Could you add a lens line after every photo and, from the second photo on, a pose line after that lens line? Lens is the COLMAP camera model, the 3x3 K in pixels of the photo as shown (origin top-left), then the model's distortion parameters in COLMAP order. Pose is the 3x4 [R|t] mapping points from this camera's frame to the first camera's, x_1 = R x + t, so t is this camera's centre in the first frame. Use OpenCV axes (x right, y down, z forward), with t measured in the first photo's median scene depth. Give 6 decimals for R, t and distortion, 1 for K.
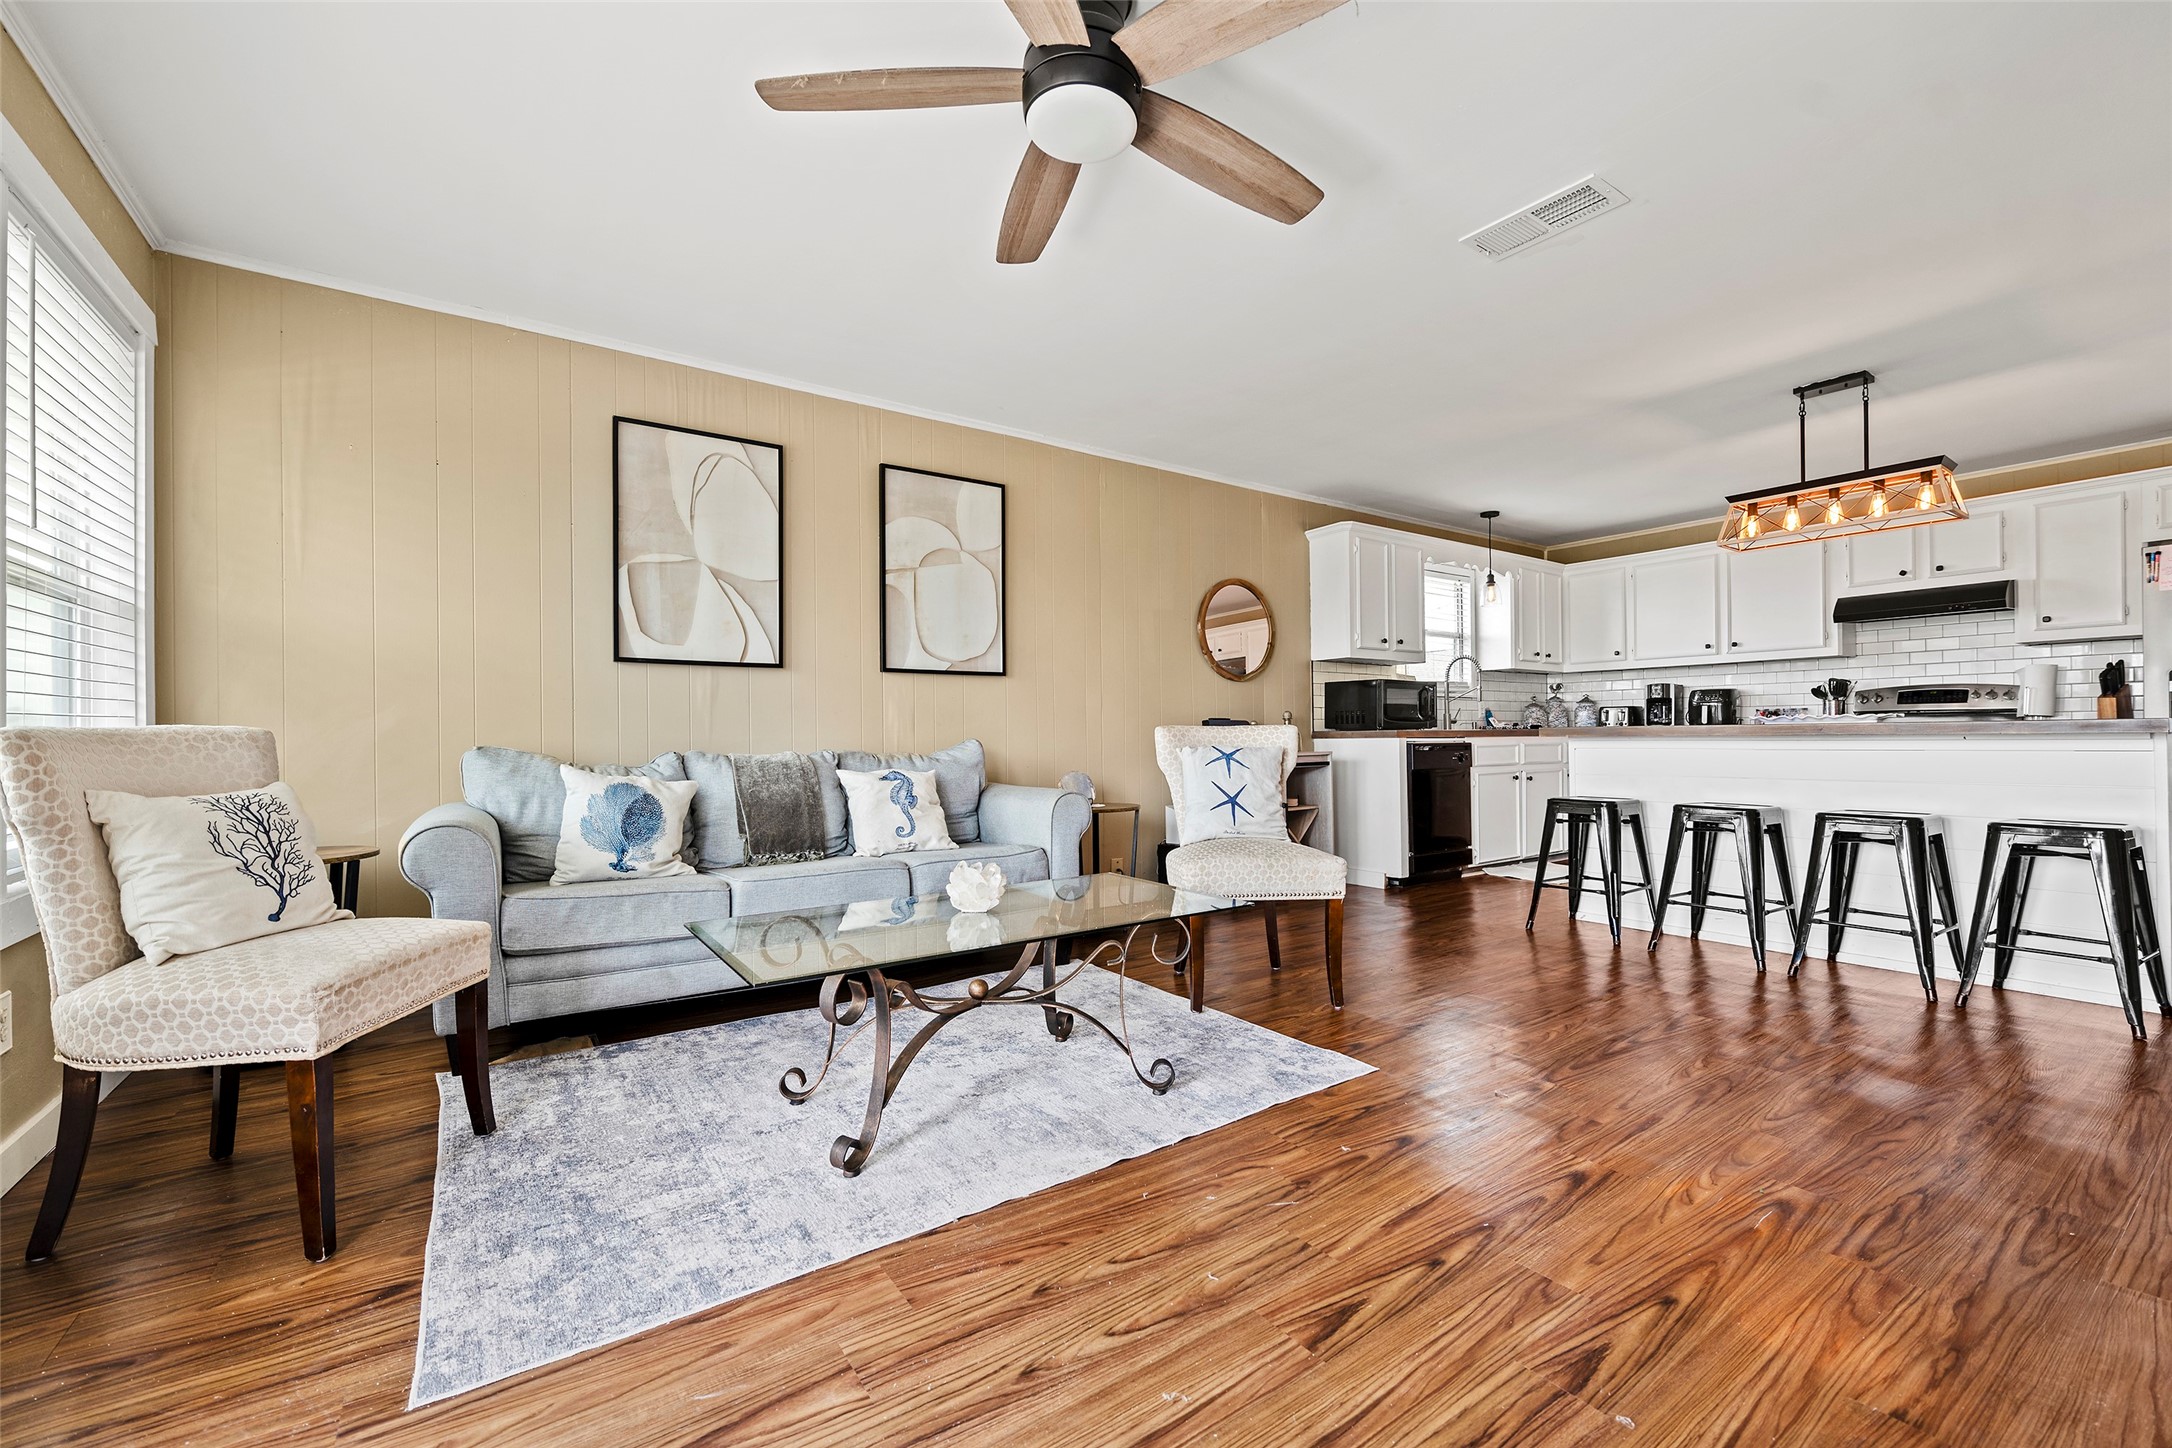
lens RADIAL K [[896.0, 0, 1096.3], [0, 896.0, 741.6], [0, 0, 1]] dist [-0.007565, 0.000024]
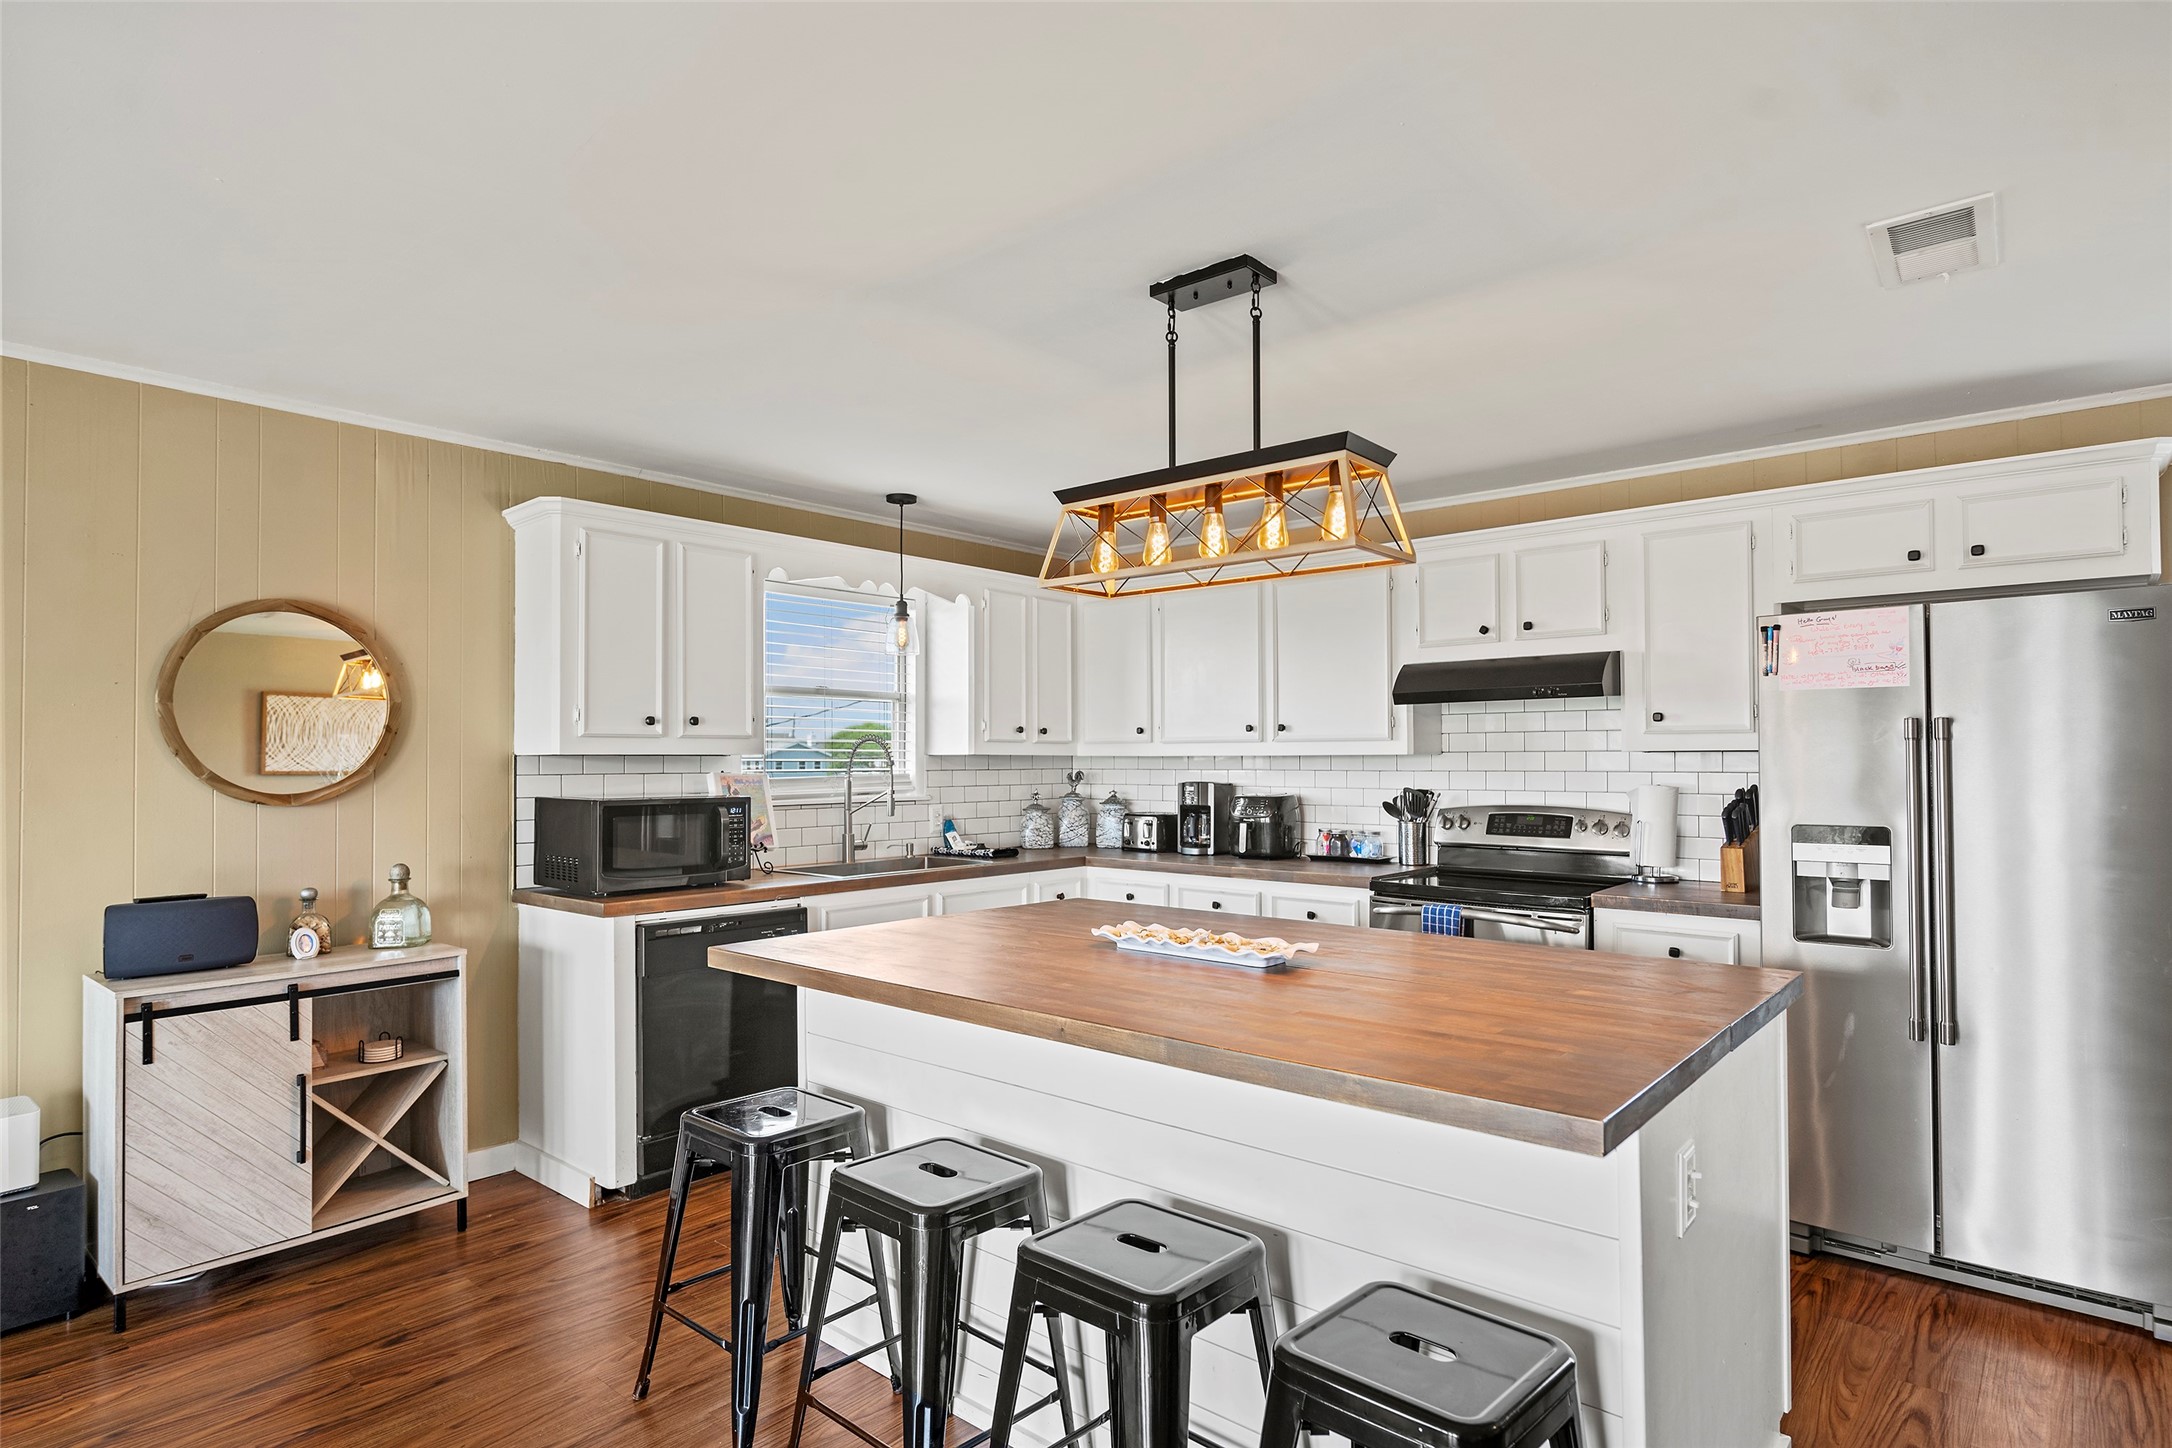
lens RADIAL K [[1148.2, 0, 1082.3], [0, 1148.2, 750.9], [0, 0, 1]] dist [-0.002174, -0.000933]
pose [[0.970942, 0.007520, 0.239197, 0.424566], [-0.004192, 0.999887, -0.014421, -0.088431], [-0.239279, 0.012999, 0.970864, 0.274691]]
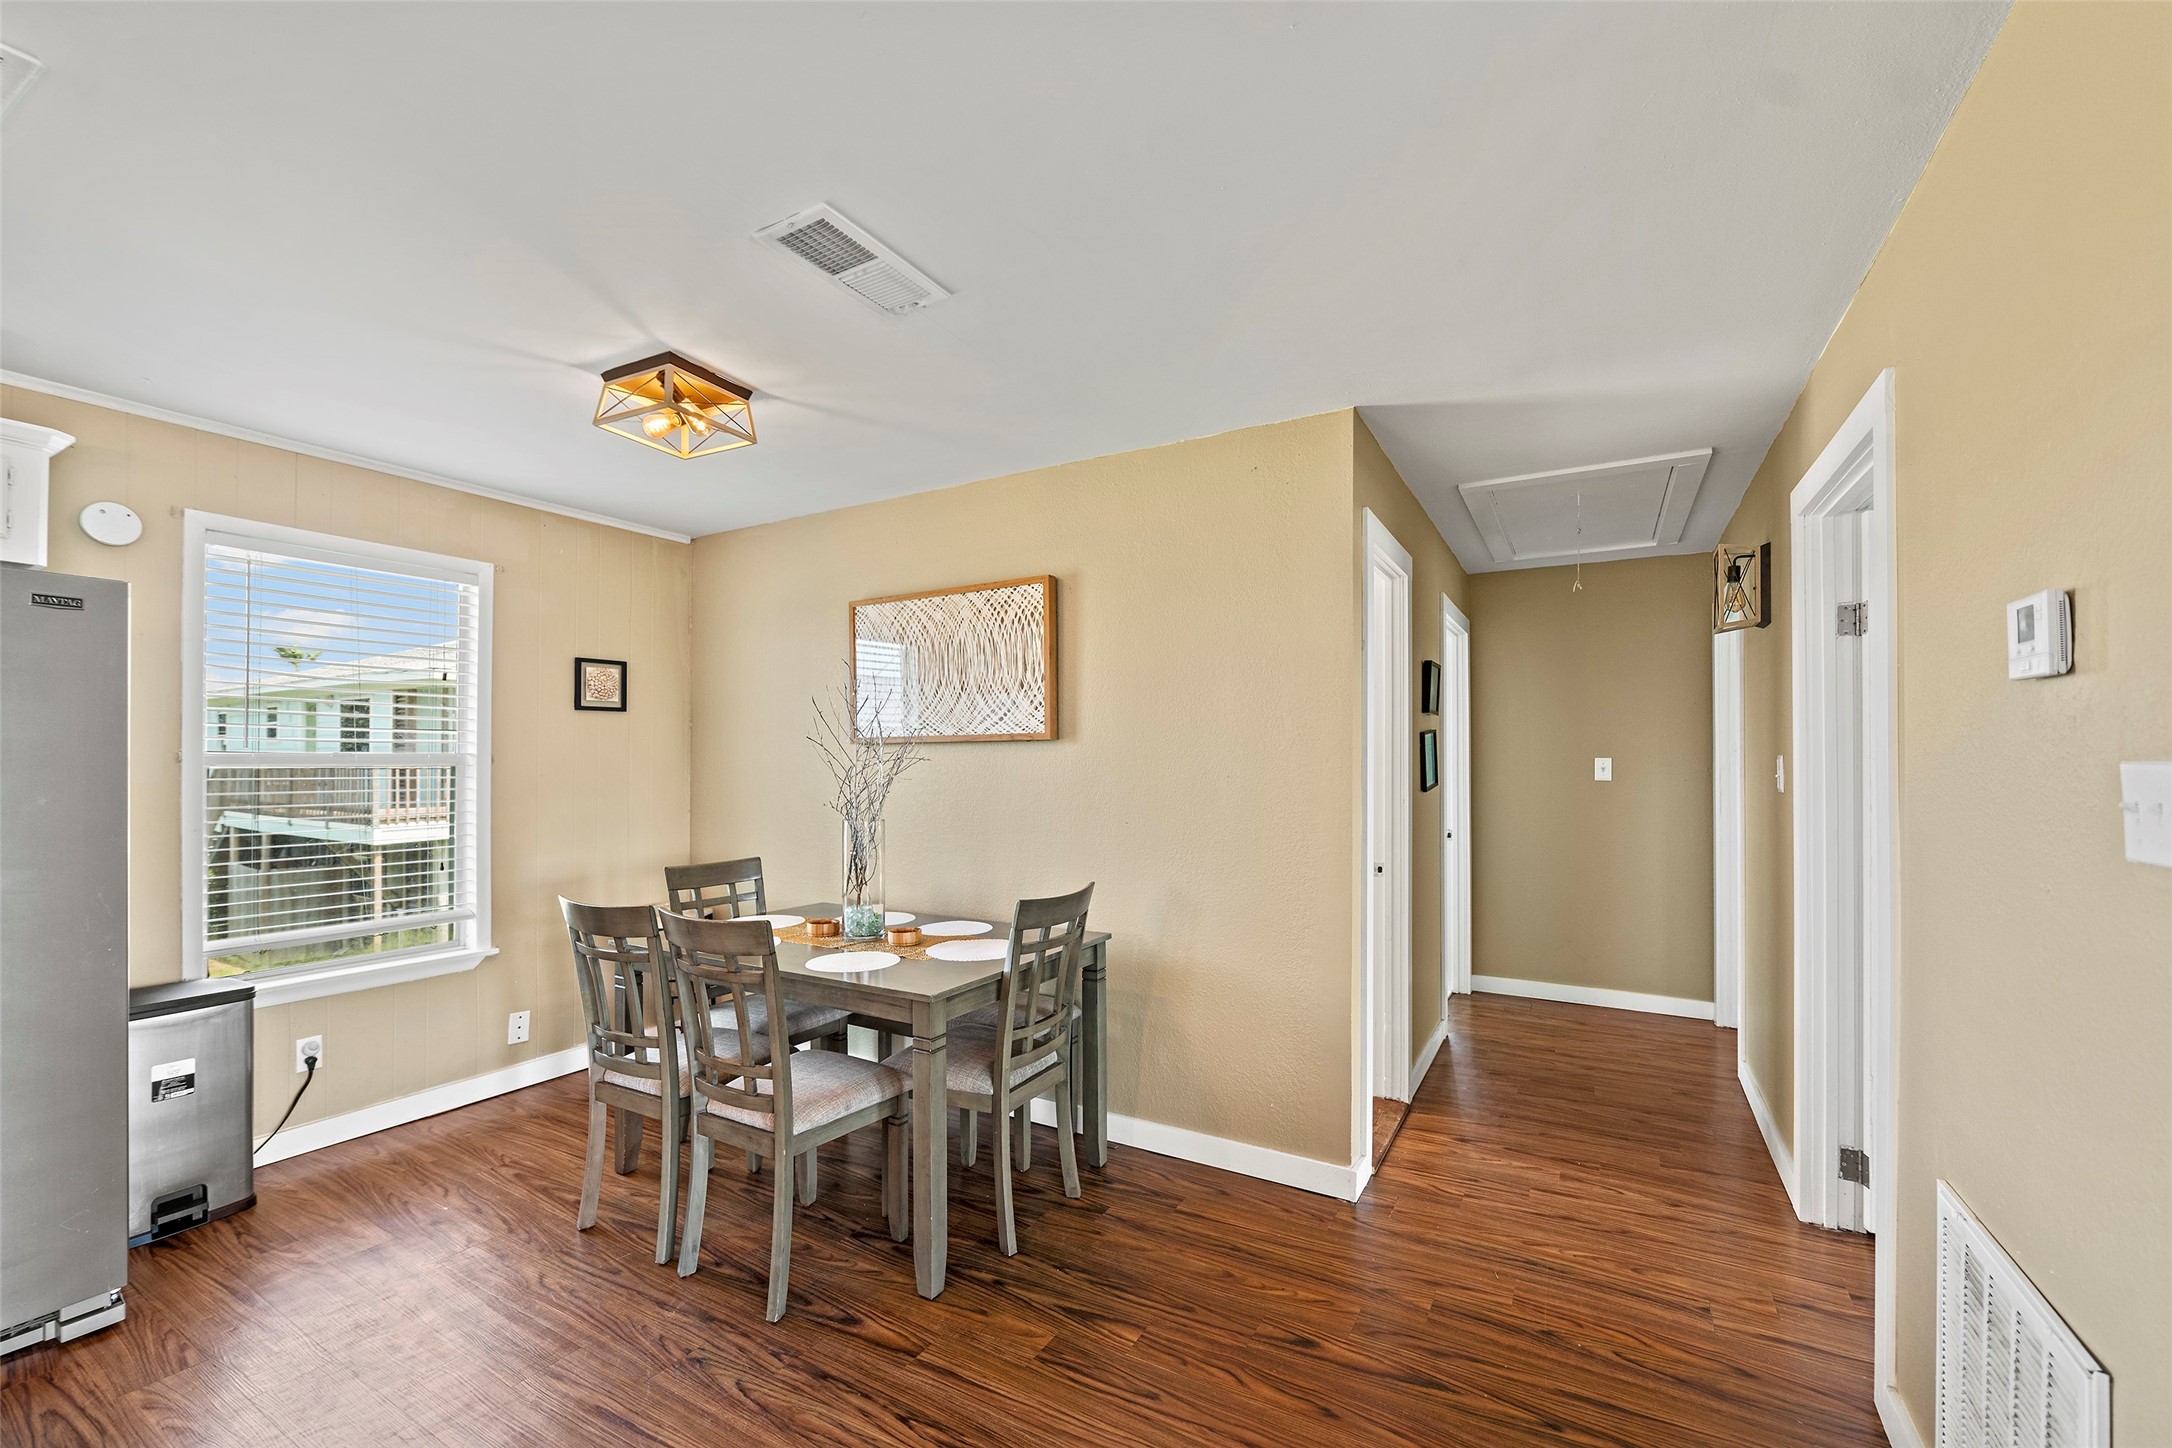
lens RADIAL K [[873.0, 0, 1083.6], [0, 873.0, 747.4], [0, 0, 1]] dist [-0.003795, -0.000509]
pose [[-0.425106, 0.018201, 0.904961, 0.474281], [0.003297, 0.999822, -0.018560, -0.087510], [-0.905138, -0.004906, -0.425090, 0.412089]]
